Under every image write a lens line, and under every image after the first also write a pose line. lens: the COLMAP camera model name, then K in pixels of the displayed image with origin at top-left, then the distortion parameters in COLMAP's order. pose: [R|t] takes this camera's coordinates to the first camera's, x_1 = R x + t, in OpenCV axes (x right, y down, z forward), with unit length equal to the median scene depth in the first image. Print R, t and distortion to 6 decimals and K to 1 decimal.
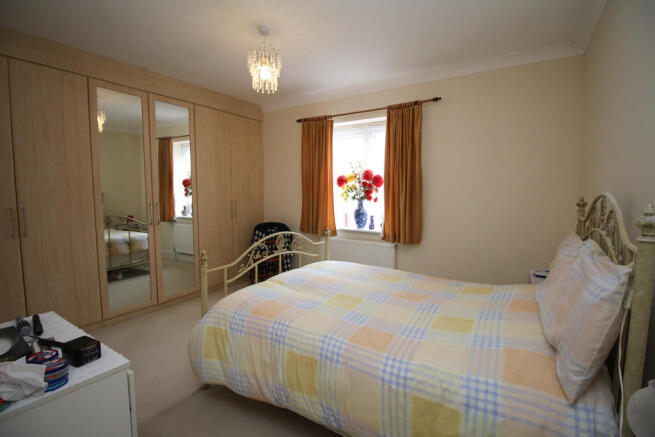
lens RADIAL K [[300.7, 0, 329.0], [0, 300.7, 216.7], [0, 0, 1]] dist [-0.002913, -0.000887]
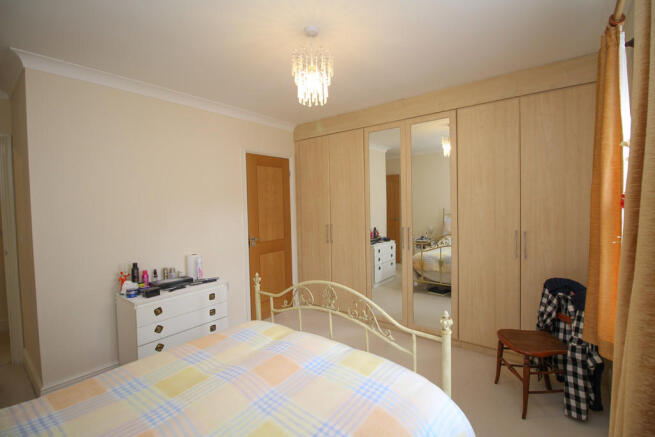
lens RADIAL K [[300.7, 0, 330.1], [0, 300.7, 217.4], [0, 0, 1]] dist [-0.002913, -0.000887]
pose [[-0.079645, 0.044035, -0.995850, 0.653190], [-0.069604, 0.996340, 0.049624, -0.164139], [0.994390, 0.073267, -0.076288, 1.213209]]
